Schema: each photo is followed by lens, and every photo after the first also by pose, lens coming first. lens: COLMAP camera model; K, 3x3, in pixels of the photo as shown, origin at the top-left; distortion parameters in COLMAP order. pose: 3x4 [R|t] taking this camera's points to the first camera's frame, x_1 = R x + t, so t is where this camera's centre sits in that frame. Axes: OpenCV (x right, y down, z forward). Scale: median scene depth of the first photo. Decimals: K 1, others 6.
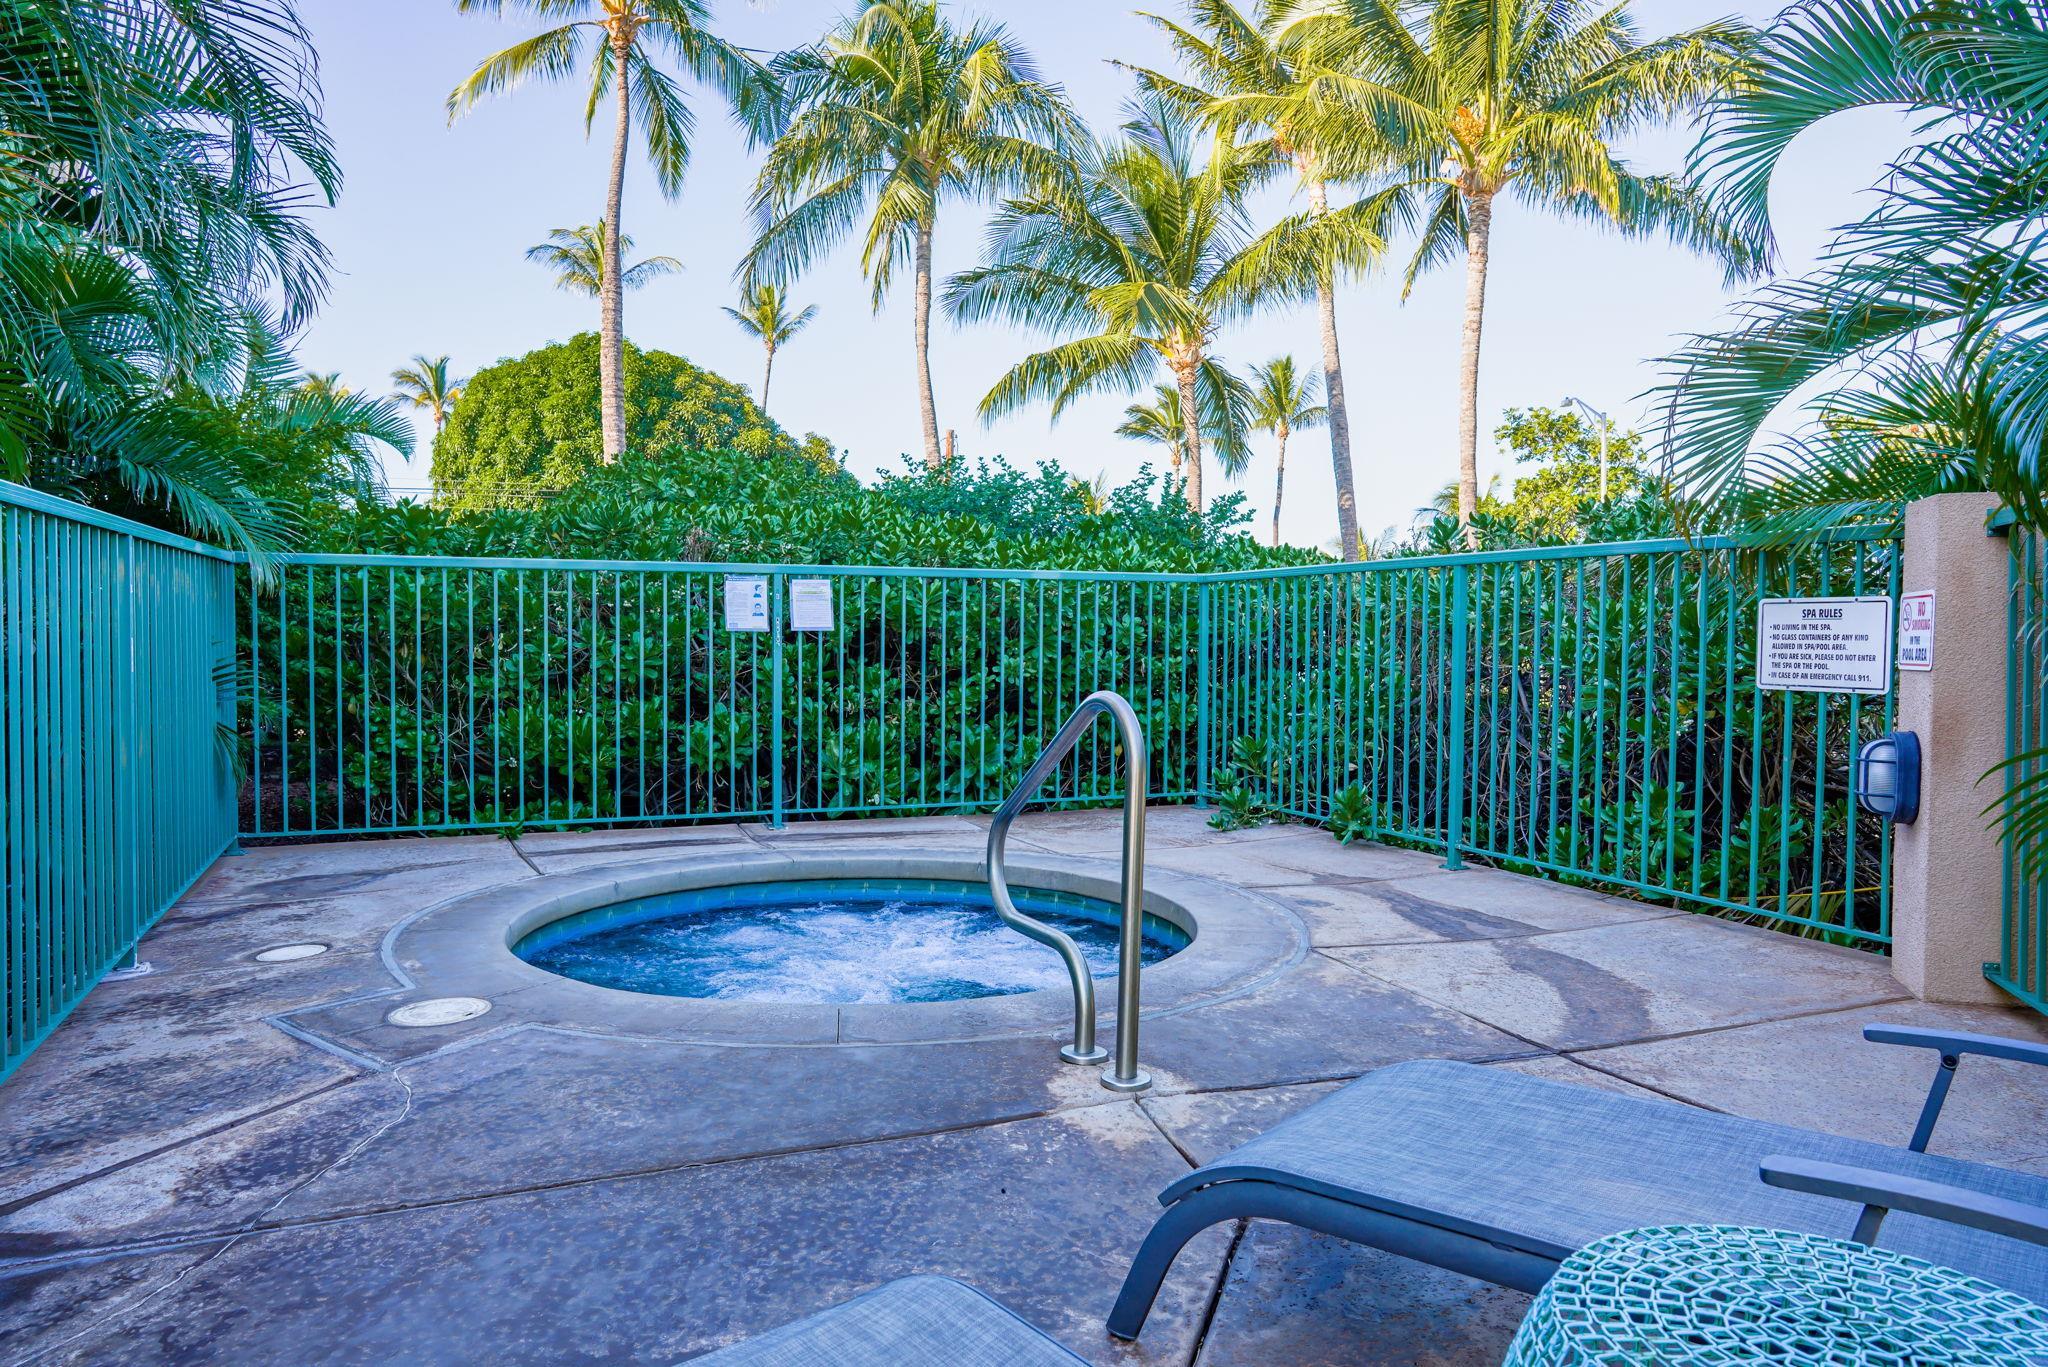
lens RADIAL K [[1346.0, 0, 1017.7], [0, 1346.0, 682.0], [0, 0, 1]] dist [-0.043590, 0.050411]
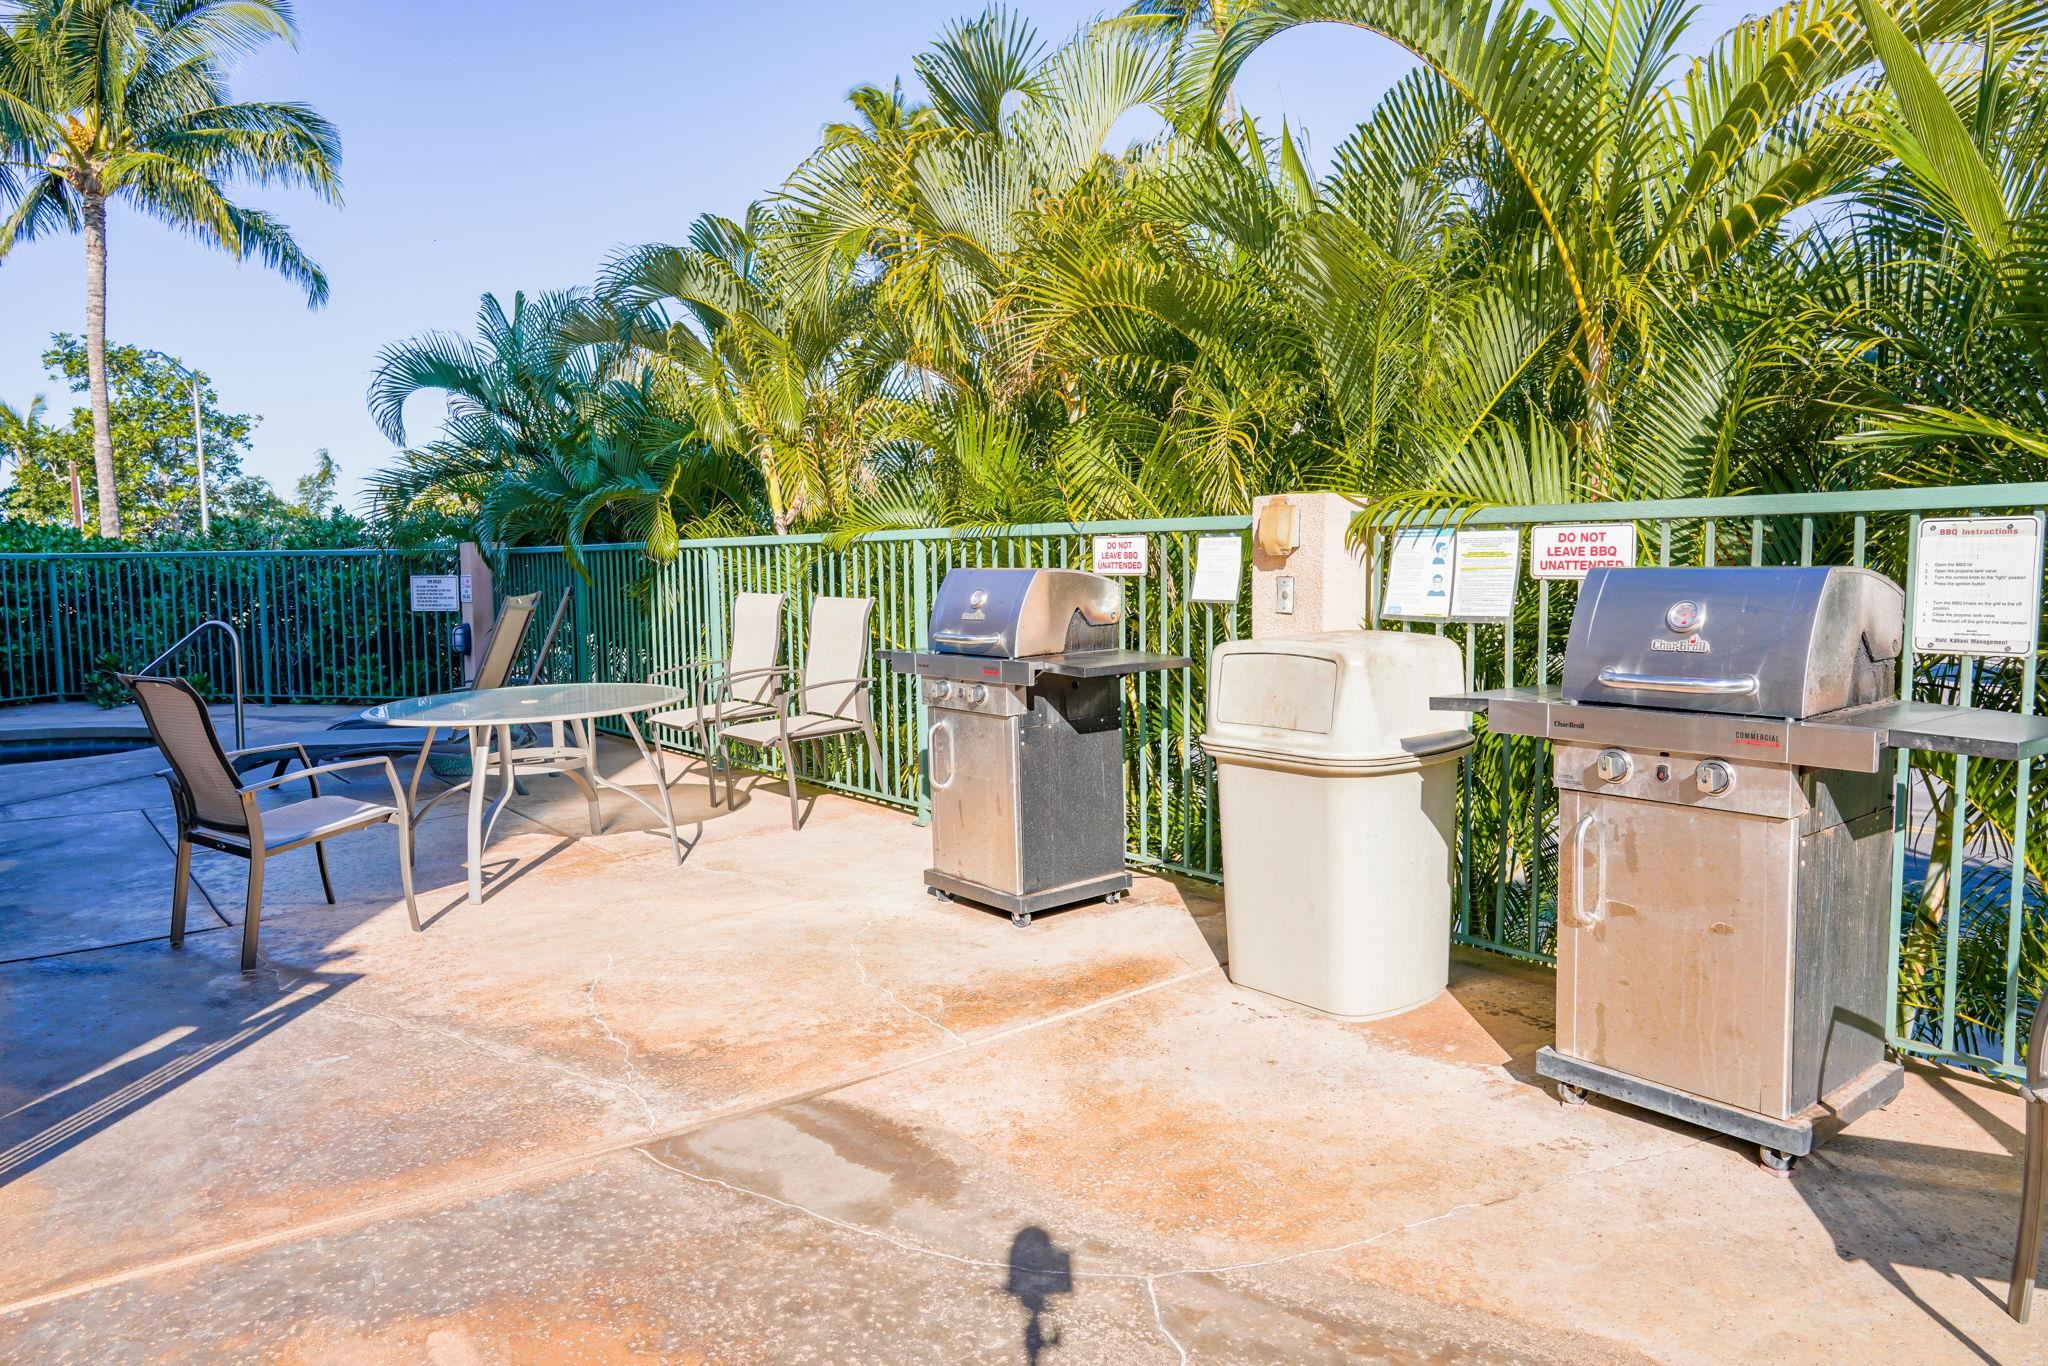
lens RADIAL K [[1346.0, 0, 1017.7], [0, 1346.0, 681.5], [0, 0, 1]] dist [-0.043590, 0.050411]
pose [[0.550365, -0.085243, 0.830561, -0.203982], [0.040374, 0.996328, 0.075502, -0.001431], [-0.833947, -0.008020, 0.551786, -0.298132]]
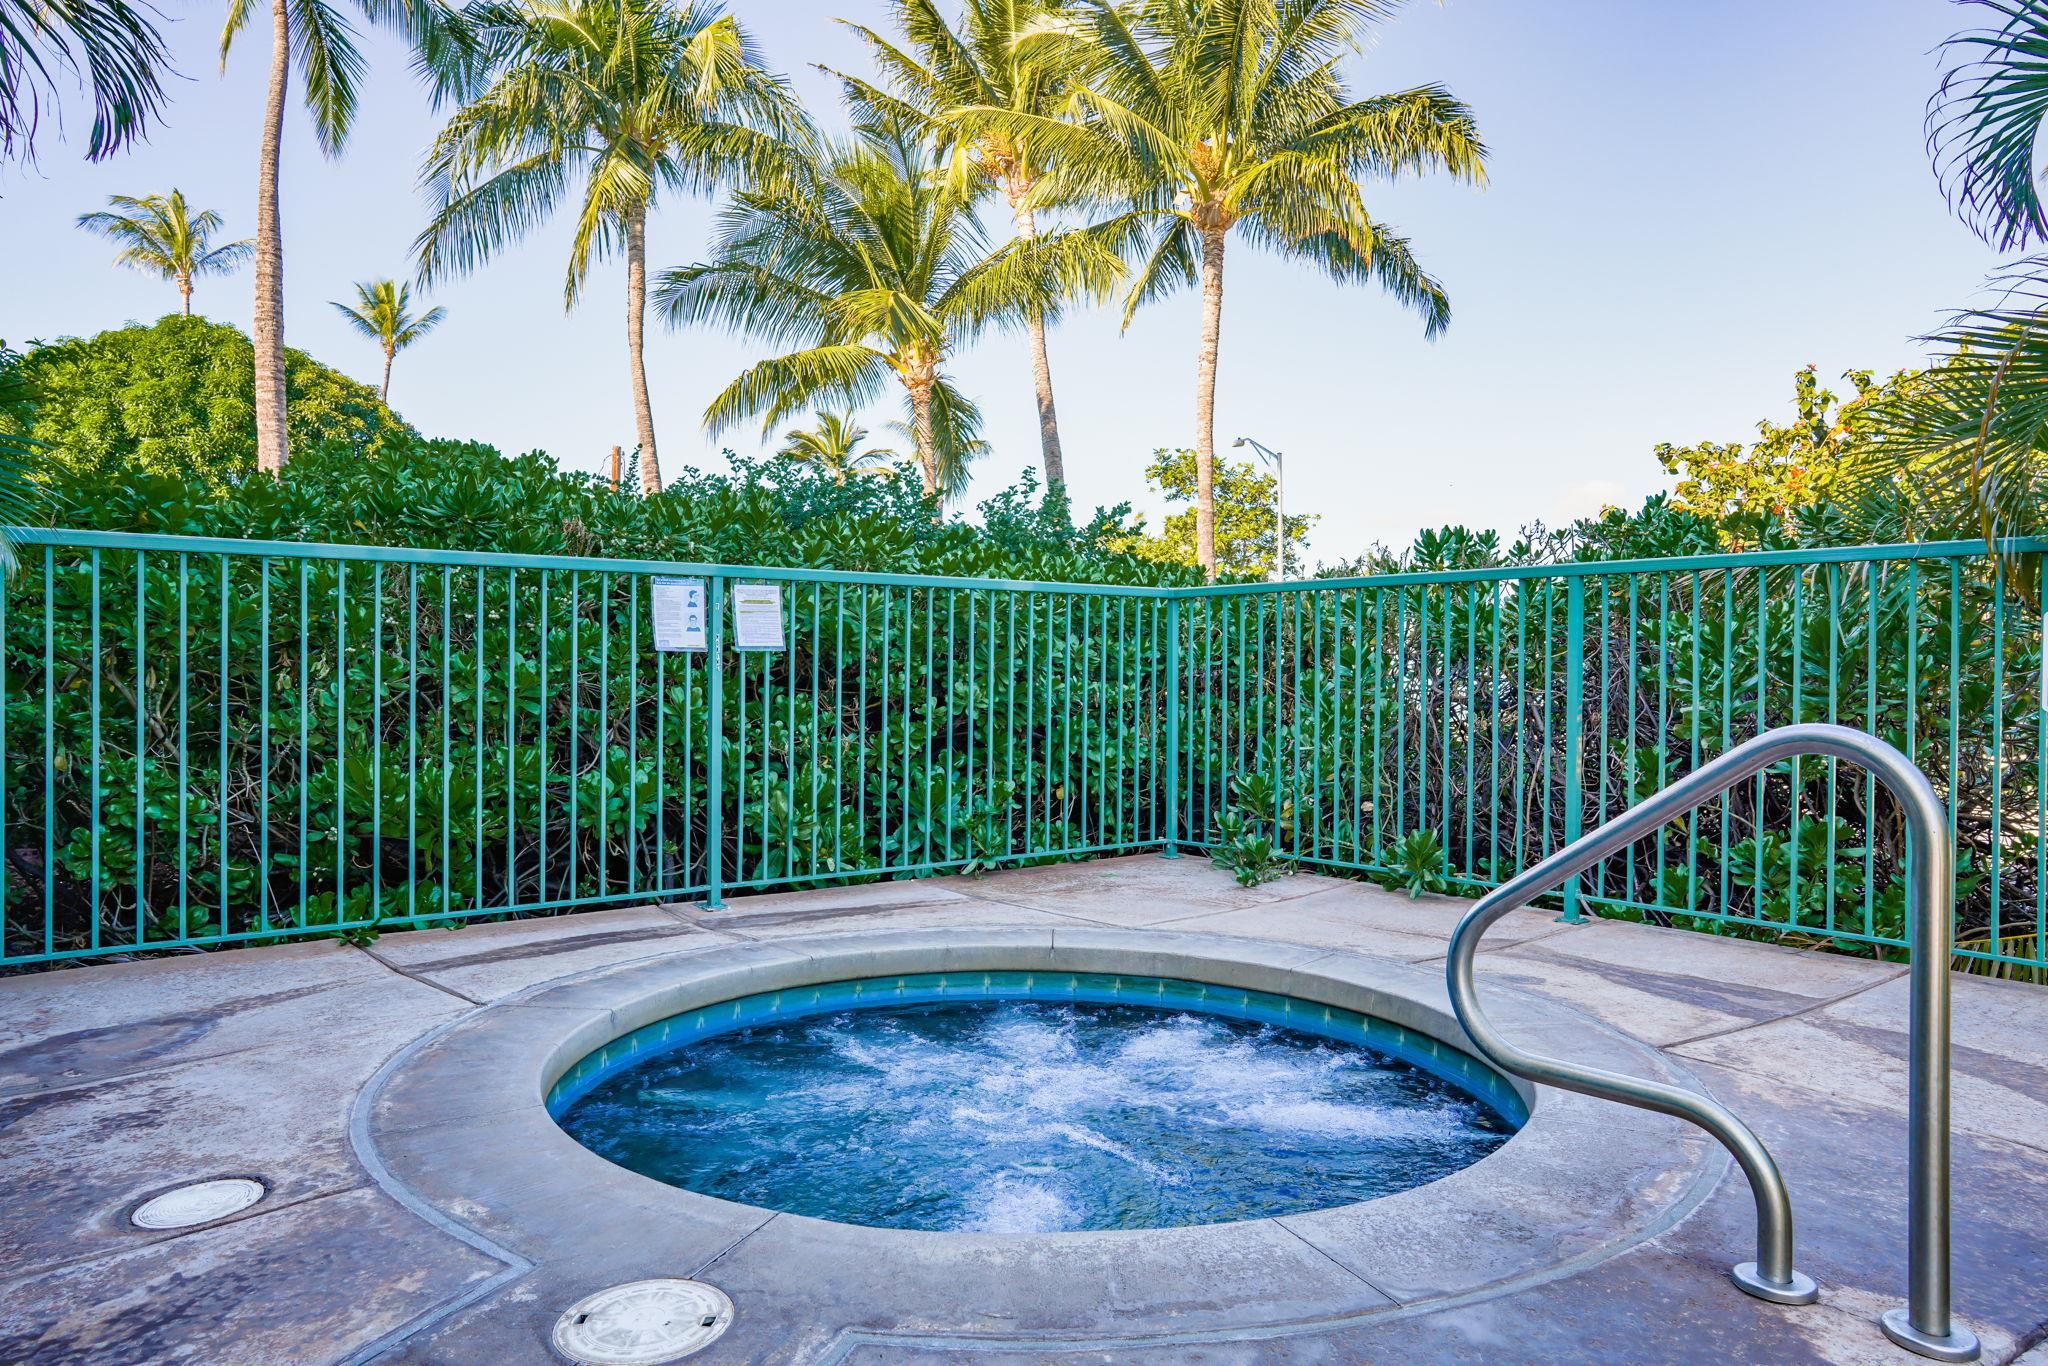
lens RADIAL K [[1346.0, 0, 1017.7], [0, 1346.0, 681.5], [0, 0, 1]] dist [-0.043590, 0.050411]
pose [[0.962365, -0.004569, 0.271722, -0.073449], [0.011221, 0.999674, -0.022932, -0.000349], [-0.271529, 0.025117, 0.962102, 0.071450]]
